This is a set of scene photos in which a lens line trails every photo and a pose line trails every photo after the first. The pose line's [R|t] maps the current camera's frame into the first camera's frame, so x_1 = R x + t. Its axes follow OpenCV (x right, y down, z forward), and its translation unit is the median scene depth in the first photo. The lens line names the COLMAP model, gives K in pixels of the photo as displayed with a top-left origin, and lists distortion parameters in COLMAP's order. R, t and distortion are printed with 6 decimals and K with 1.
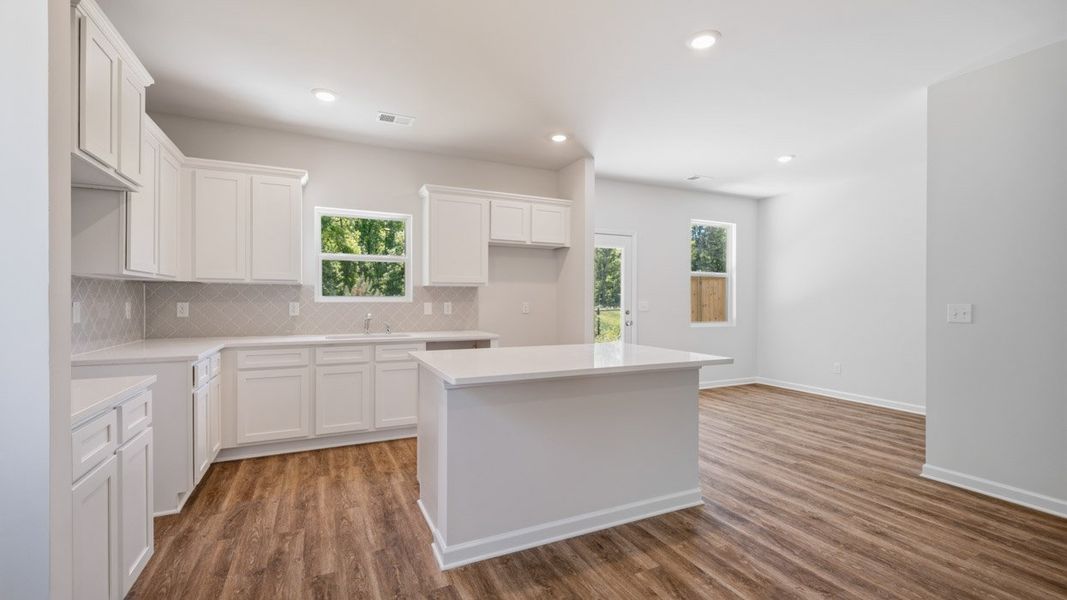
lens RADIAL K [[452.3, 0, 536.0], [0, 452.3, 300.1], [0, 0, 1]] dist [-0.000722, 0.000402]
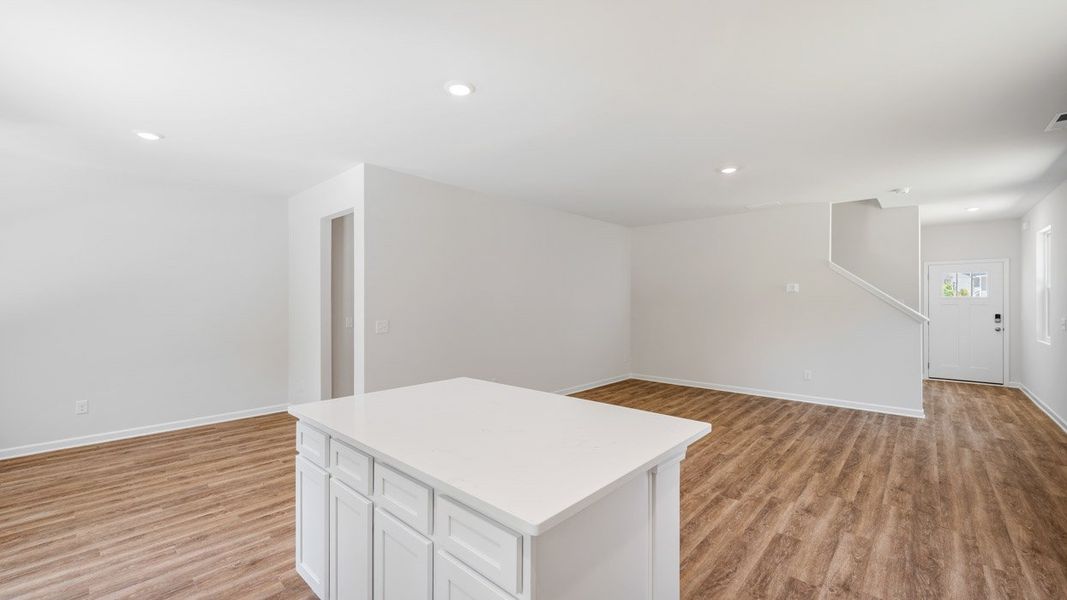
lens RADIAL K [[421.8, 0, 536.8], [0, 421.8, 309.4], [0, 0, 1]] dist [0.001093, -0.000904]
pose [[-0.363978, -0.020300, 0.931186, -0.508268], [0.000414, 0.999759, 0.021957, -0.057992], [-0.931407, 0.008377, -0.363882, 0.960424]]
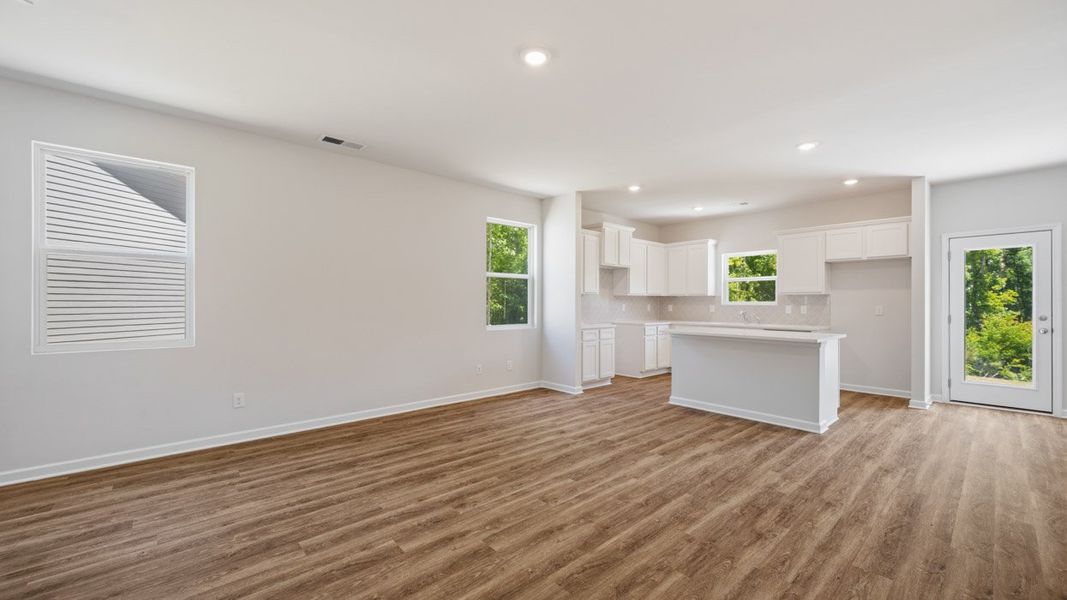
lens RADIAL K [[421.8, 0, 540.8], [0, 421.8, 302.9], [0, 0, 1]] dist [0.001093, -0.000904]
pose [[0.287790, -0.003247, -0.957688, 1.250768], [-0.001903, 0.999990, -0.003962, 0.004970], [0.957692, 0.002963, 0.287781, -0.289741]]
